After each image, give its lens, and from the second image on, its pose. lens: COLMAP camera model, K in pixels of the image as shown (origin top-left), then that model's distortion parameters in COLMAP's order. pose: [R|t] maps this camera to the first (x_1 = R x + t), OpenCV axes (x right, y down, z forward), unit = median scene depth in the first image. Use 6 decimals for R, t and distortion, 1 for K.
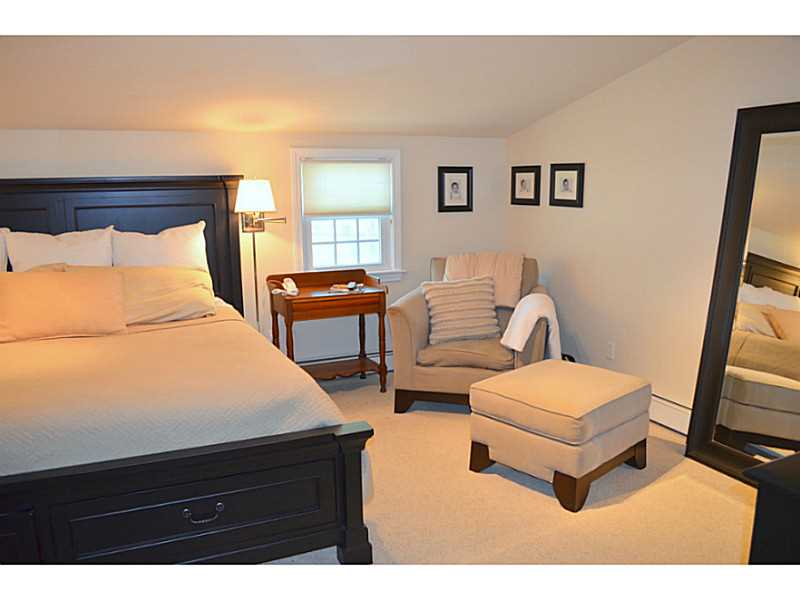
lens RADIAL K [[636.4, 0, 398.5], [0, 636.4, 300.1], [0, 0, 1]] dist [-0.050857, 0.005075]
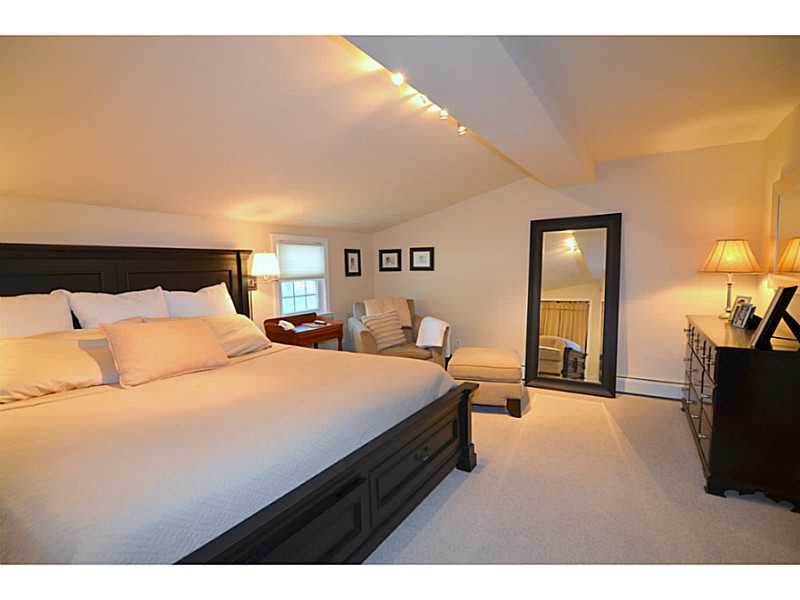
lens RADIAL K [[385.5, 0, 400.1], [0, 385.5, 300.8], [0, 0, 1]] dist [-0.006854, -0.002487]
pose [[0.836270, -0.053186, 0.545732, -0.407014], [0.109556, 0.991423, -0.071260, 0.013410], [-0.537261, 0.119381, 0.834924, 0.100656]]
